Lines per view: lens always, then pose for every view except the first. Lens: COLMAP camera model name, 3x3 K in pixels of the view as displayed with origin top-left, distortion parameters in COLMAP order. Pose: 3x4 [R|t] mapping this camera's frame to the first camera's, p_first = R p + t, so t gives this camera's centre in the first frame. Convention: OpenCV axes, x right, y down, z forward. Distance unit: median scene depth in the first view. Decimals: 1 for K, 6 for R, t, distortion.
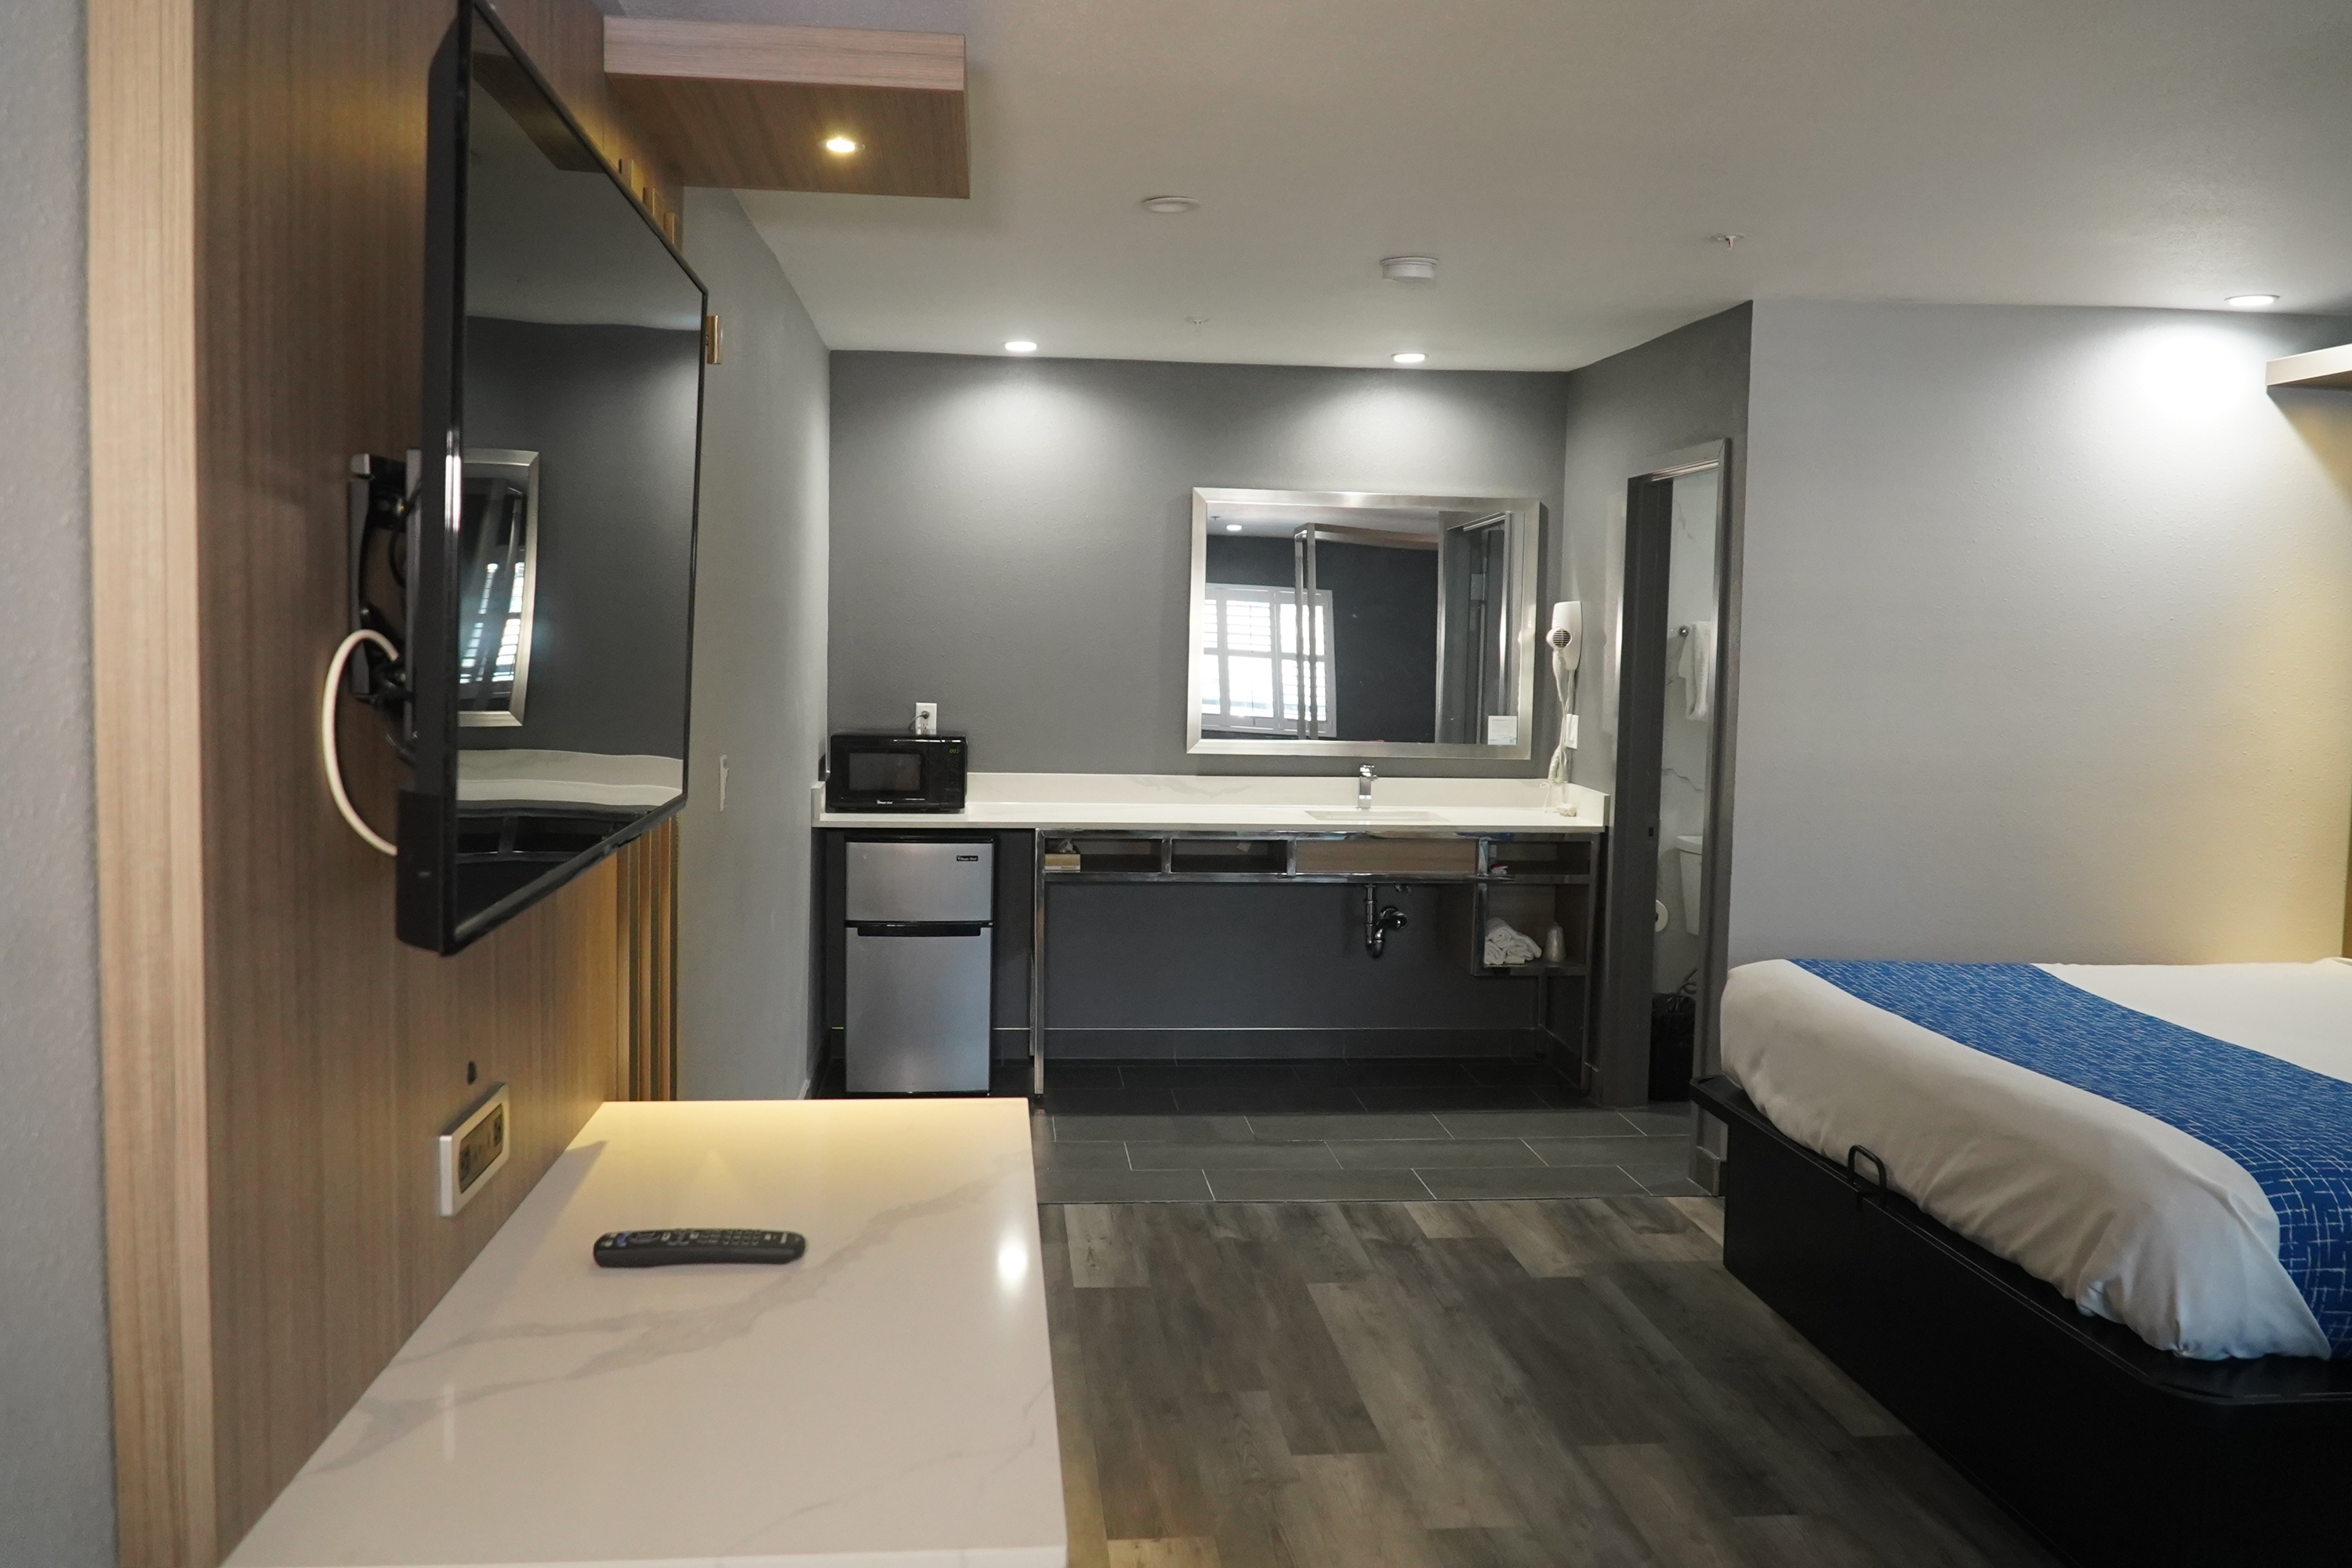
lens RADIAL K [[1878.7, 0, 1165.0], [0, 1878.7, 782.3], [0, 0, 1]] dist [-0.017164, 0.004267]
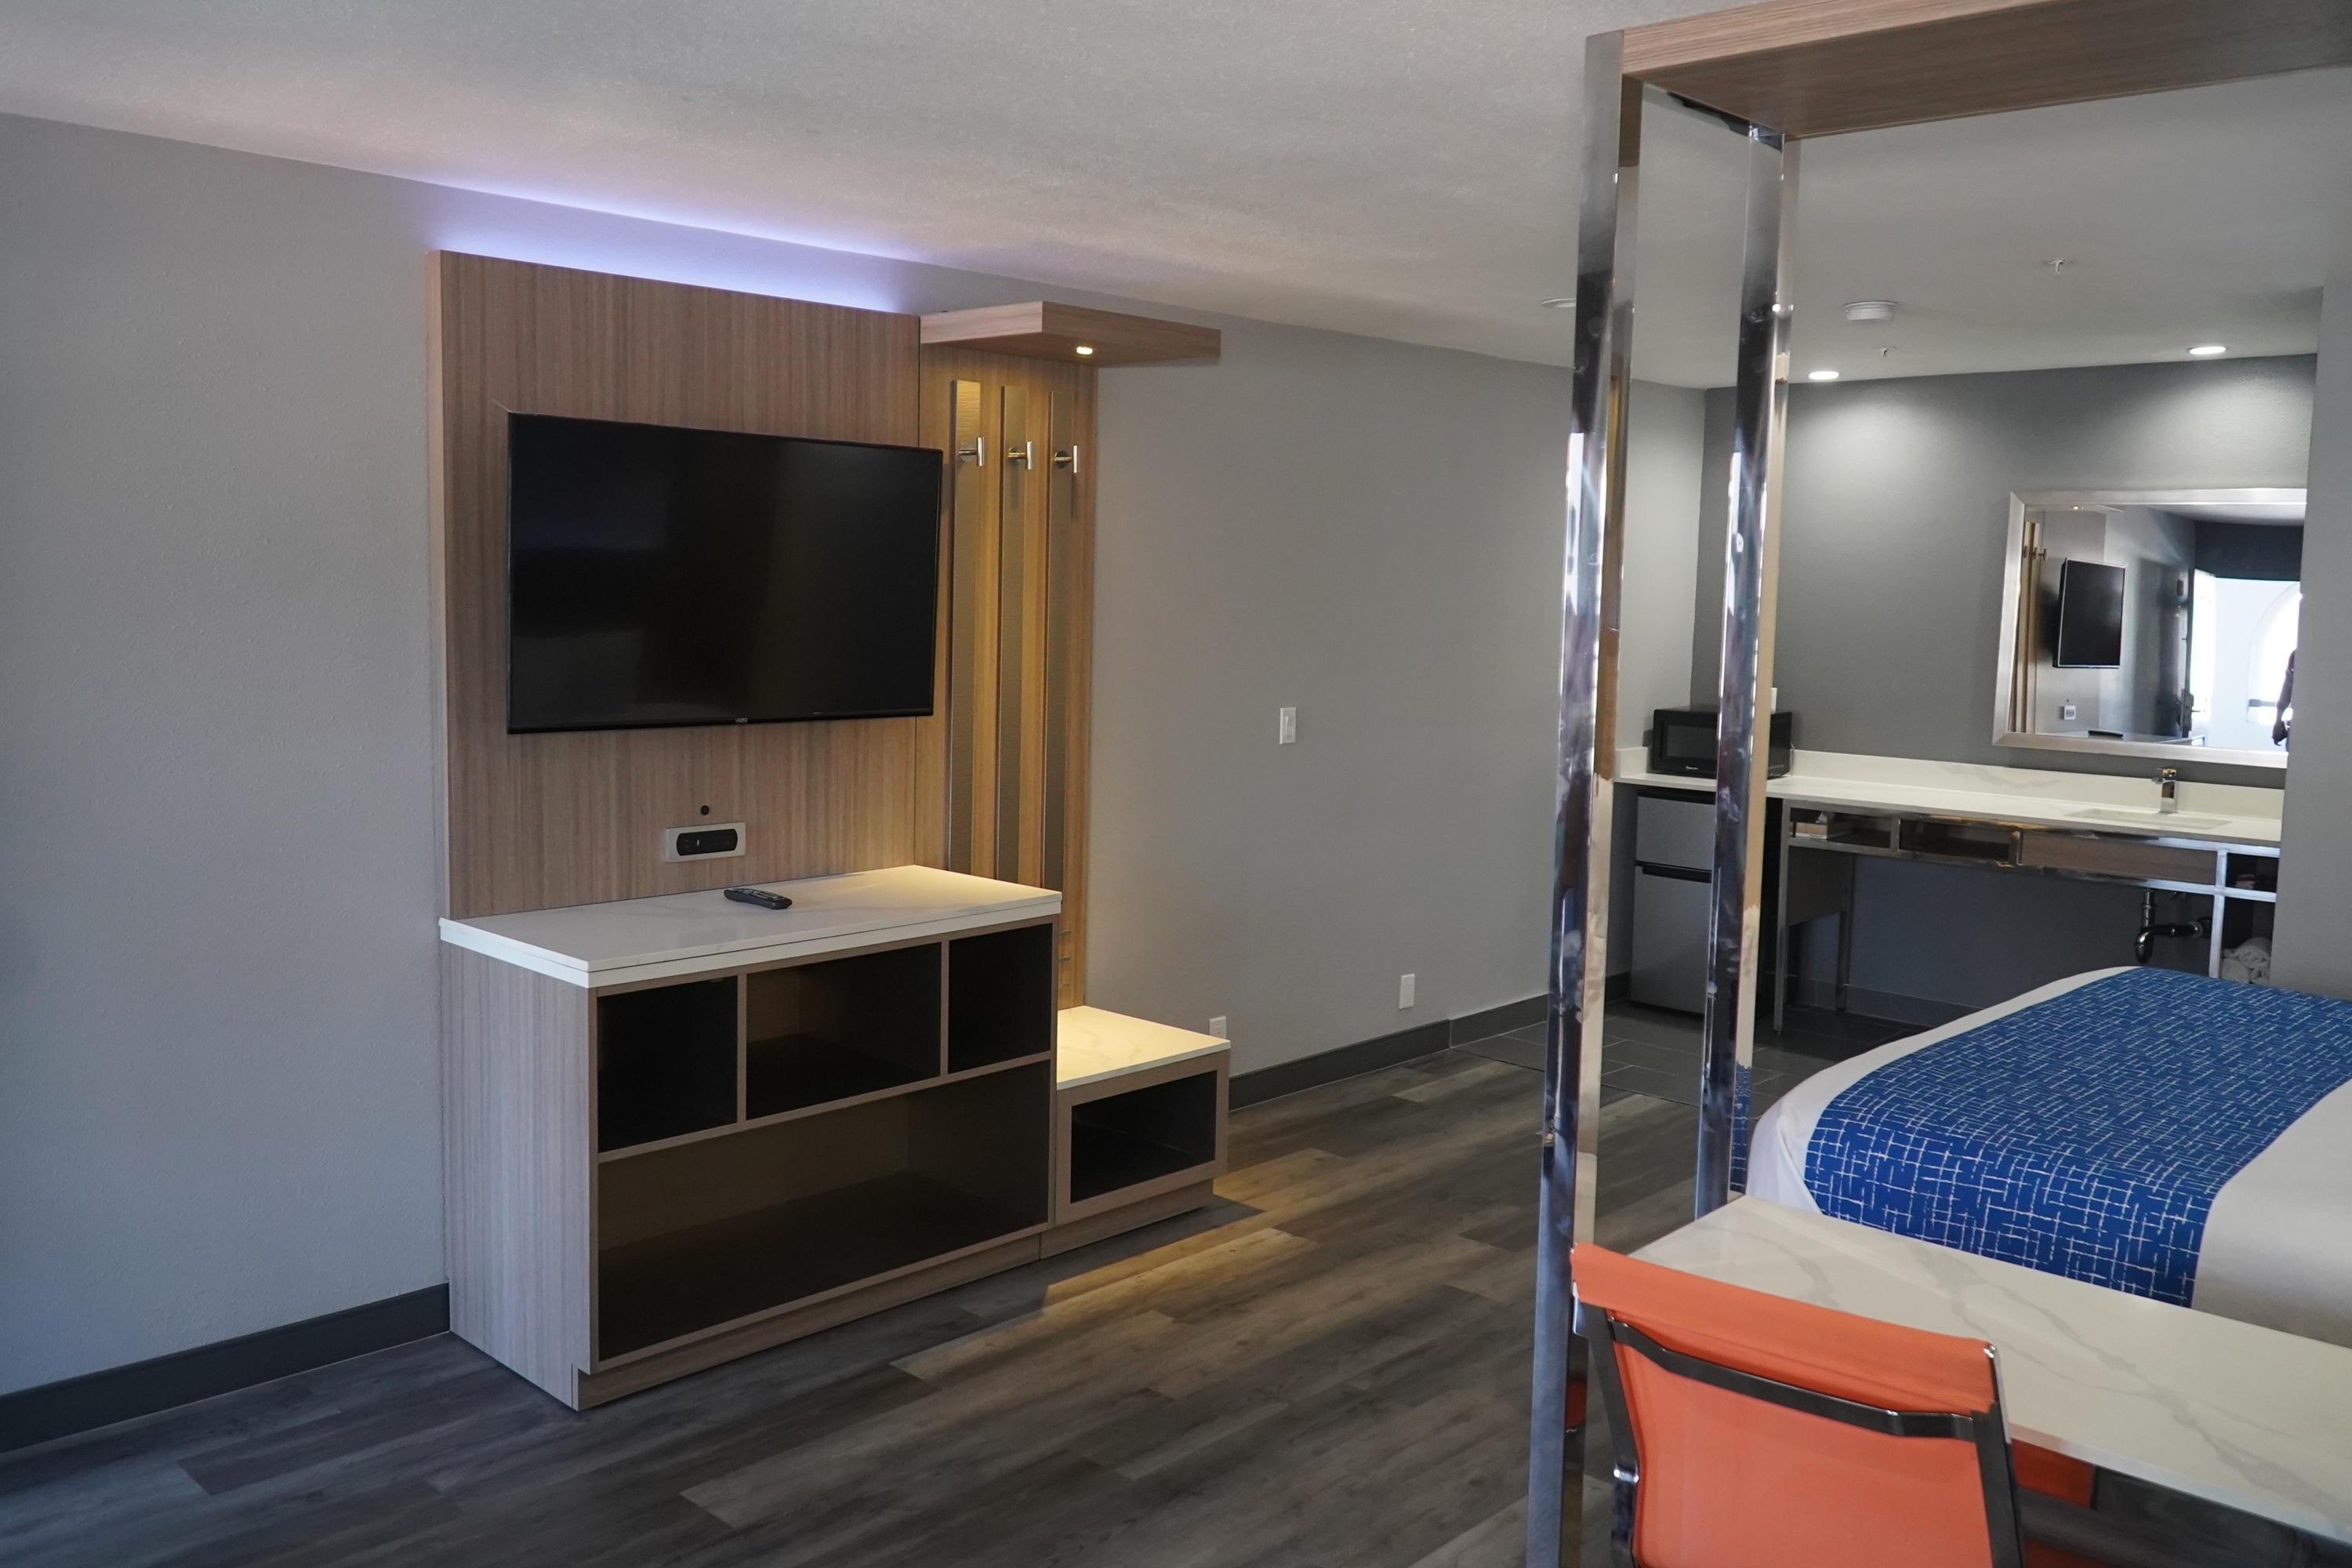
lens RADIAL K [[1878.7, 0, 1165.0], [0, 1878.7, 782.3], [0, 0, 1]] dist [-0.017164, 0.004267]
pose [[0.643364, 0.074739, -0.761903, 0.553879], [-0.068790, 0.996841, 0.039698, -0.004839], [0.762463, 0.026871, 0.646473, -0.031154]]
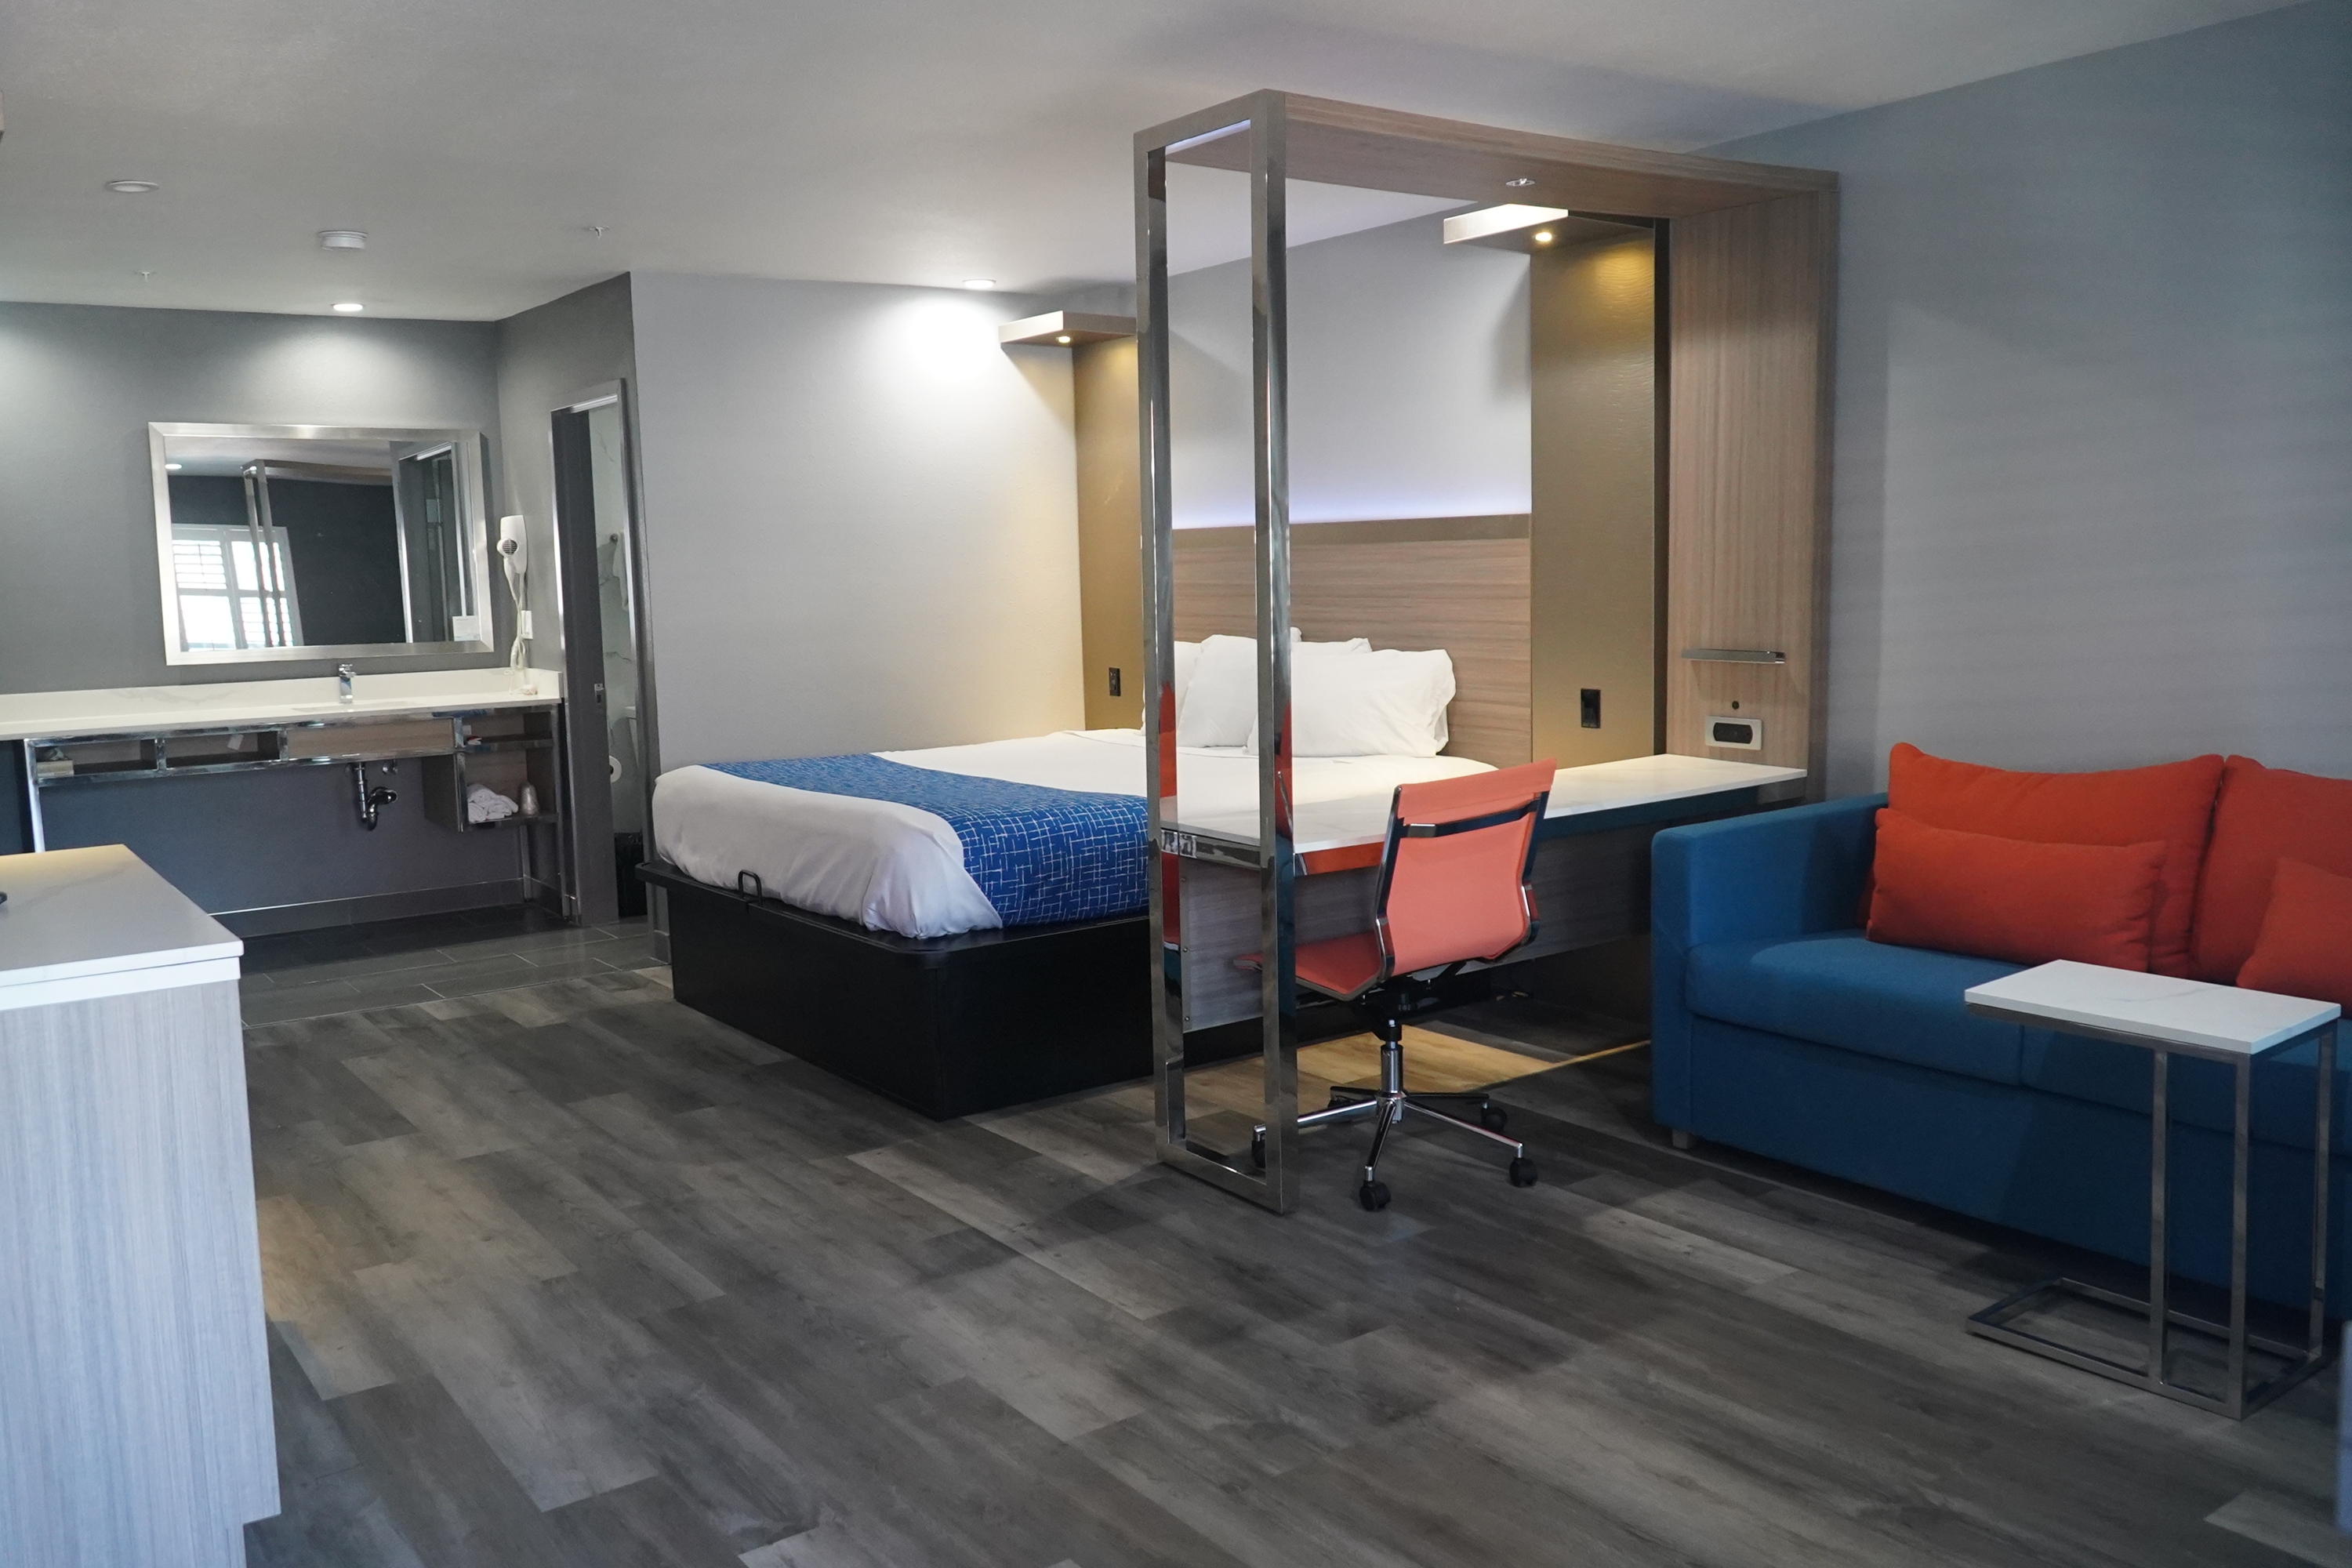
lens RADIAL K [[1878.7, 0, 1165.0], [0, 1878.7, 782.3], [0, 0, 1]] dist [-0.017164, 0.004267]
pose [[0.863251, -0.099211, 0.494929, -0.036072], [0.084550, 0.995062, 0.051992, 0.048326], [-0.497644, -0.003036, 0.867376, -0.256582]]
